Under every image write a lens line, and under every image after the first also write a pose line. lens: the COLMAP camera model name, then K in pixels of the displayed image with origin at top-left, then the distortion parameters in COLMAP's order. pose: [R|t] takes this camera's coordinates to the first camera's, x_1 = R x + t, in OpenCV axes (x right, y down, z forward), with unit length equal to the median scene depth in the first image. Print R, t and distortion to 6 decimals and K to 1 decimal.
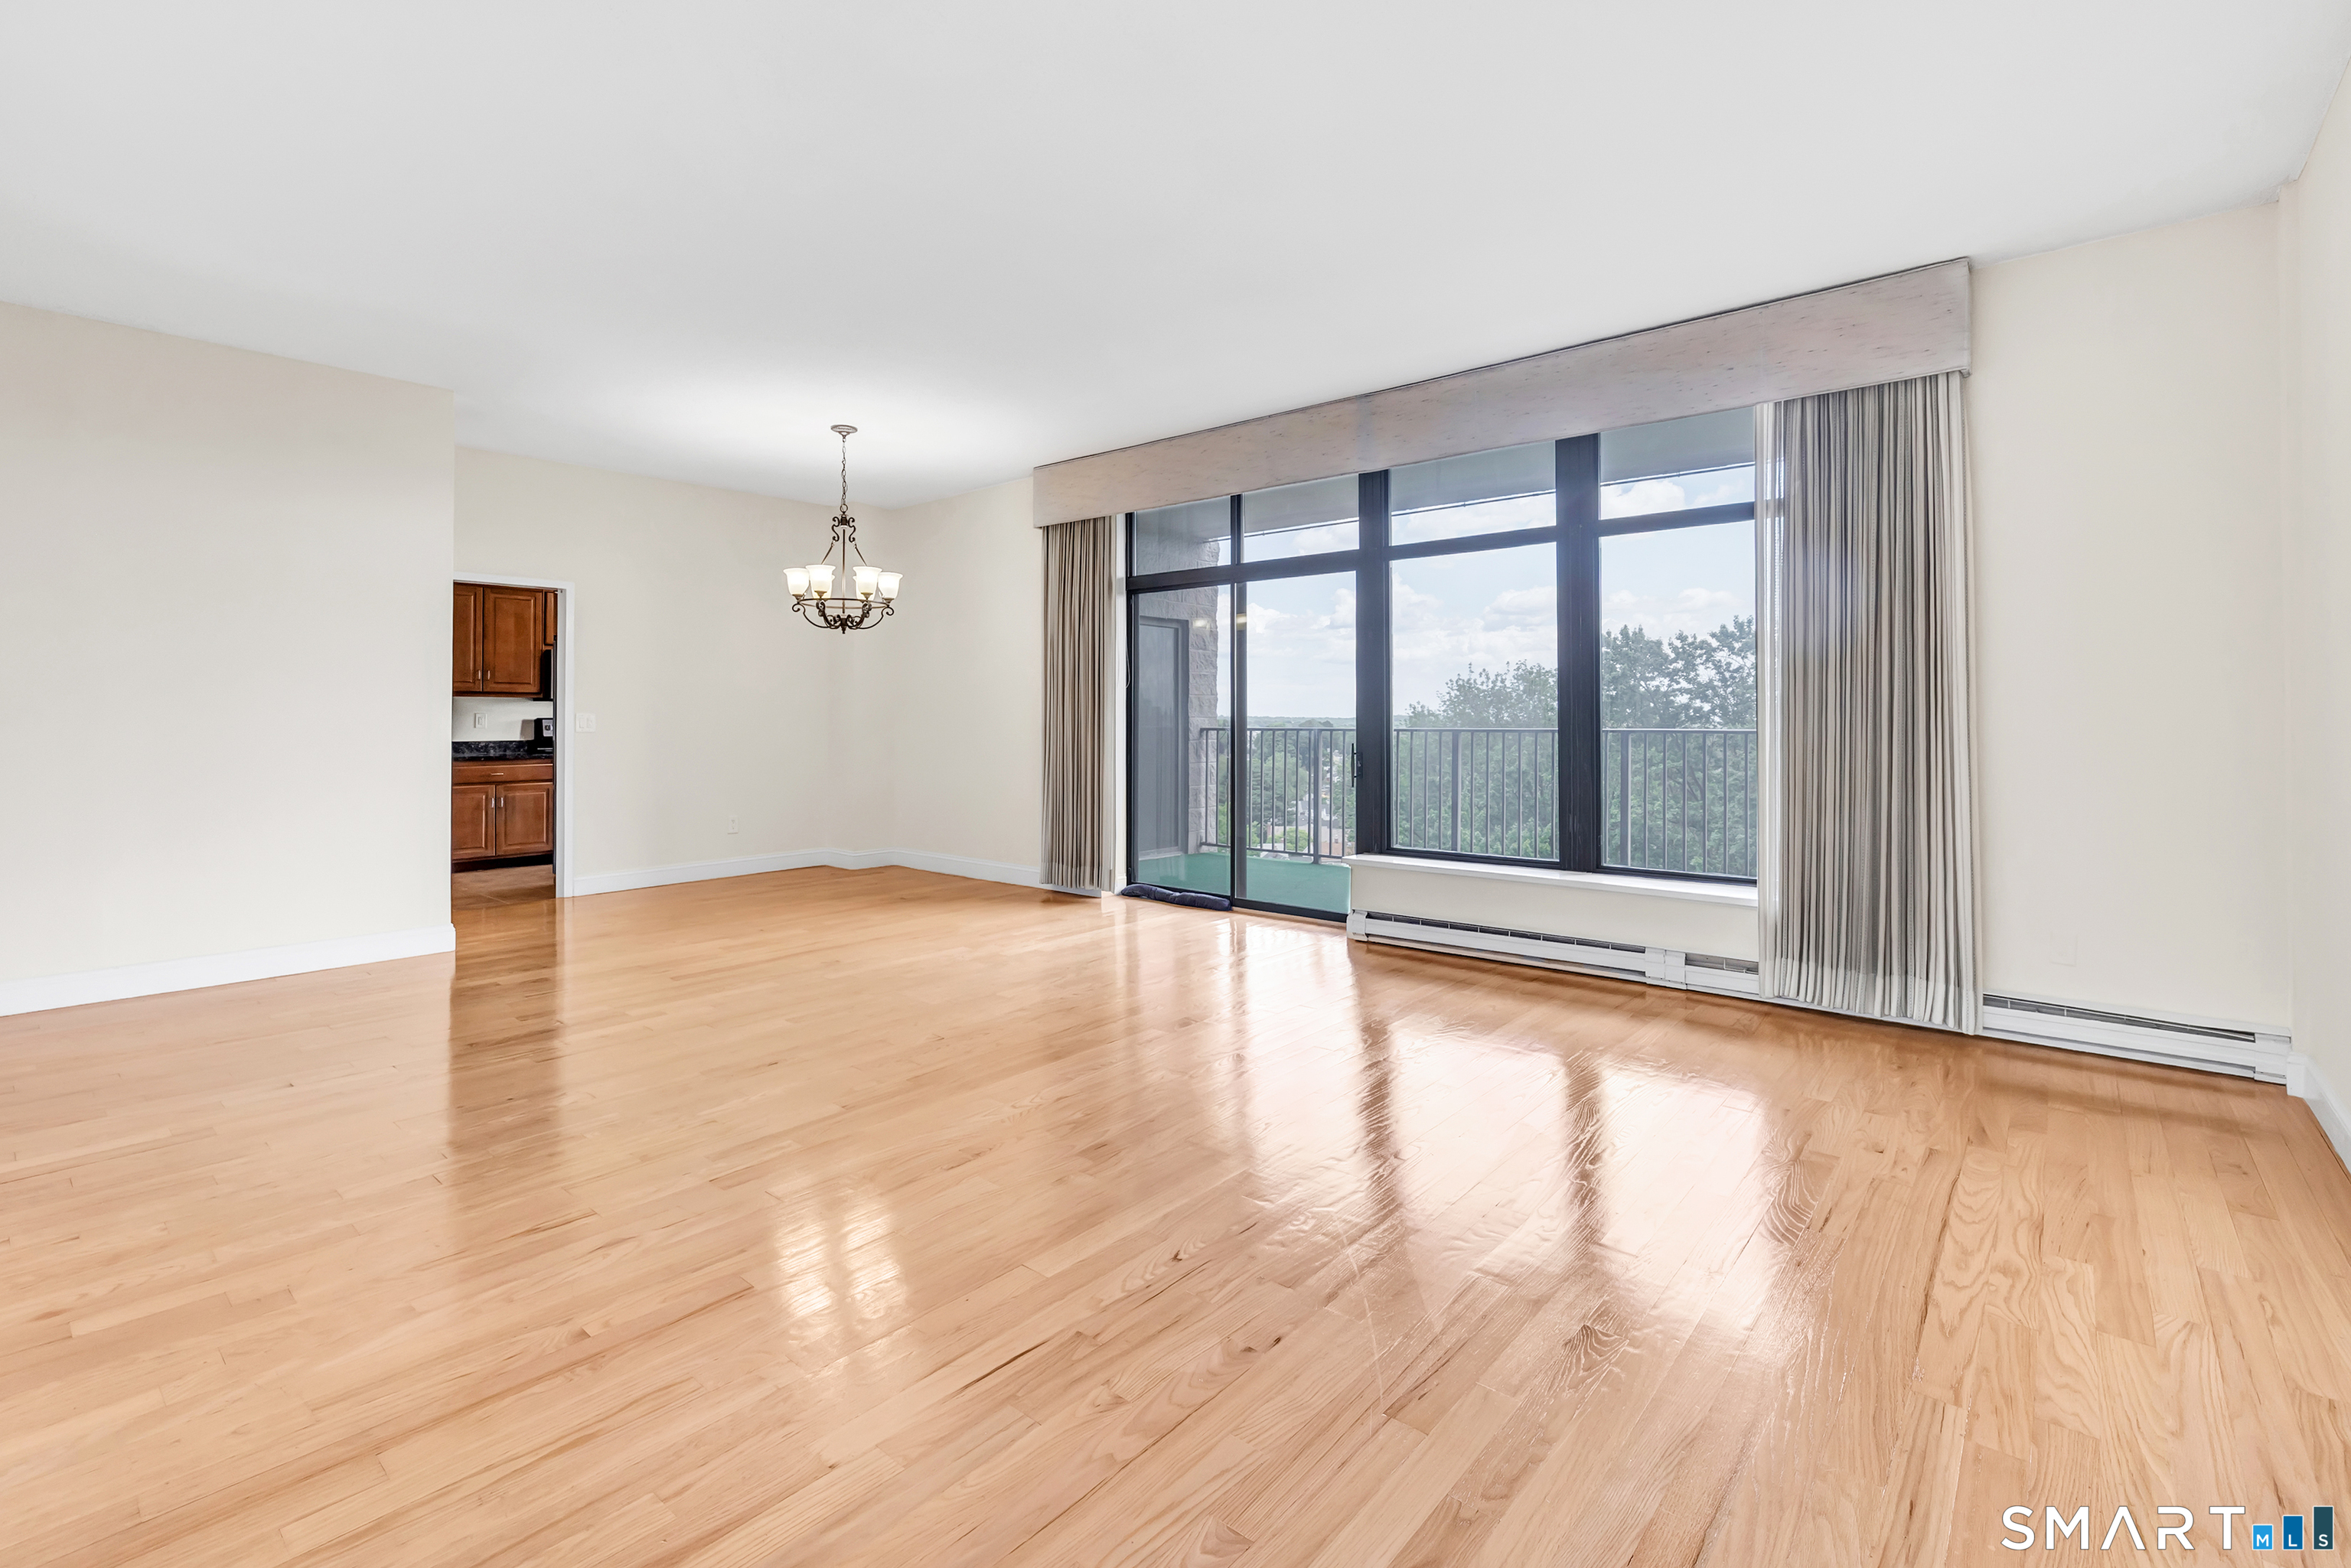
lens RADIAL K [[1055.2, 0, 1141.6], [0, 1055.2, 693.8], [0, 0, 1]] dist [0.000418, 0.000153]
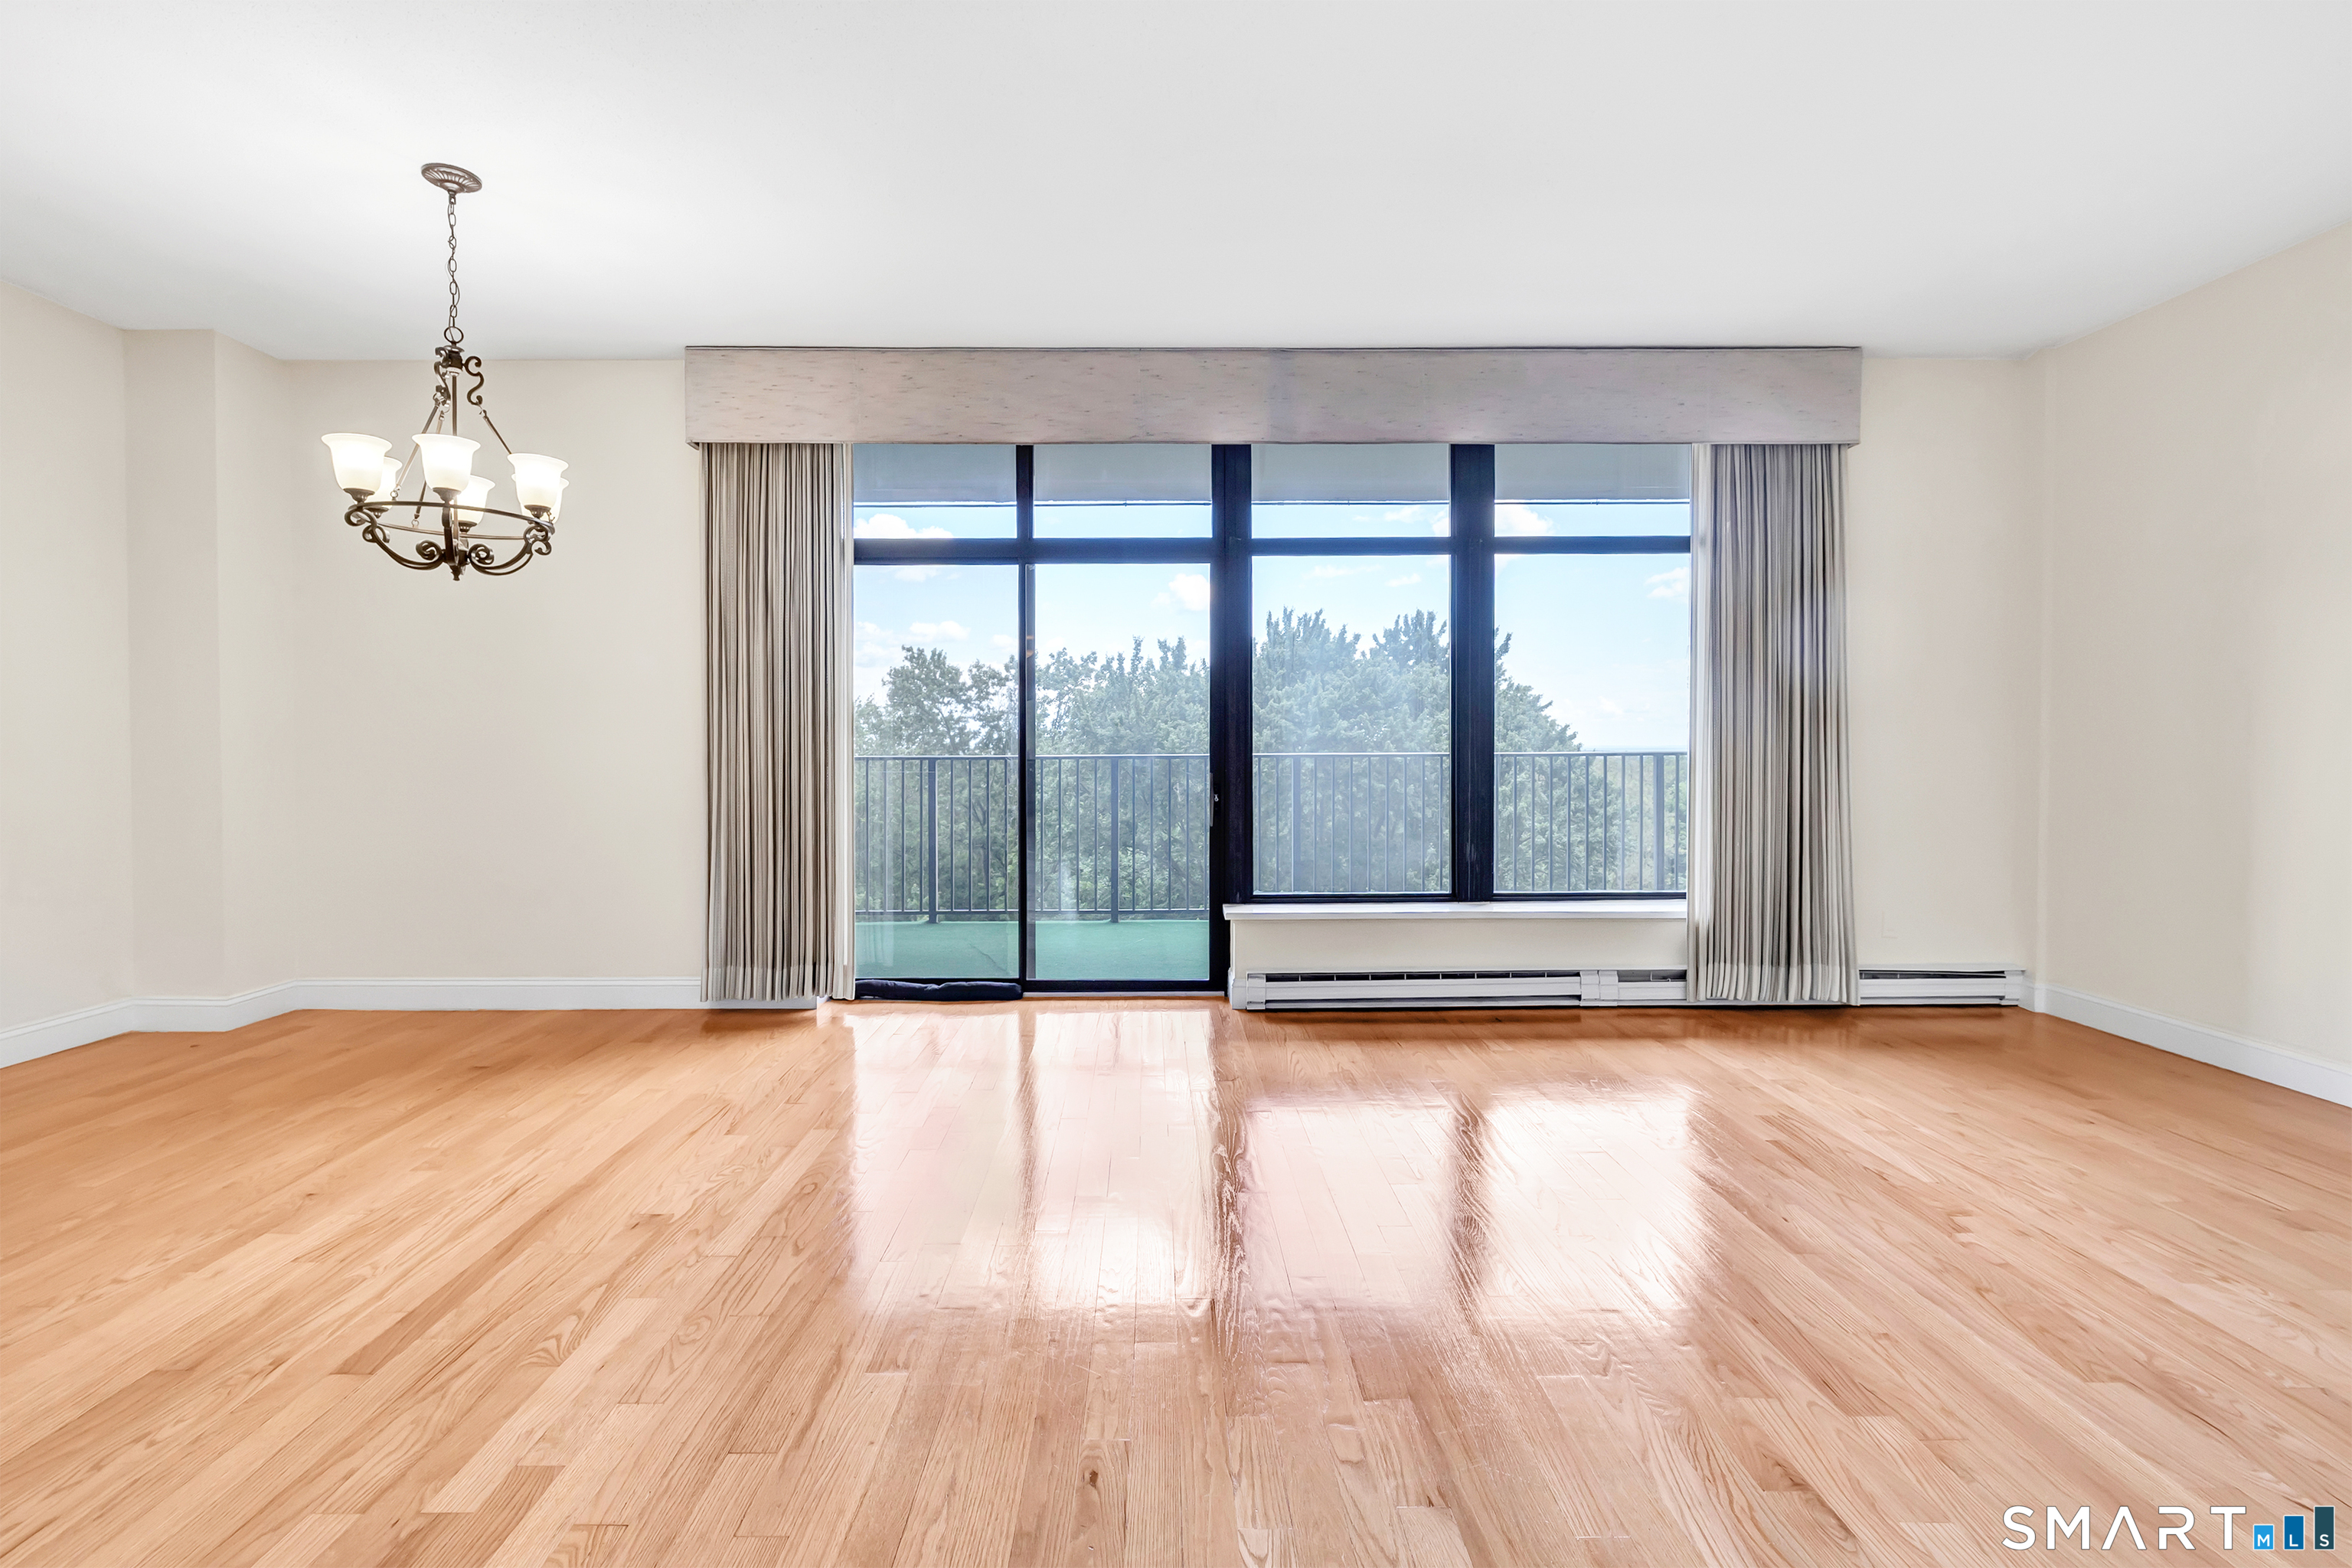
lens RADIAL K [[1100.8, 0, 1166.2], [0, 1100.8, 749.5], [0, 0, 1]] dist [-0.001231, -0.000426]
pose [[0.746784, -0.005471, 0.665044, -0.400875], [-0.012303, 0.999681, 0.022040, 0.010172], [-0.664953, -0.024641, 0.746479, 0.385741]]
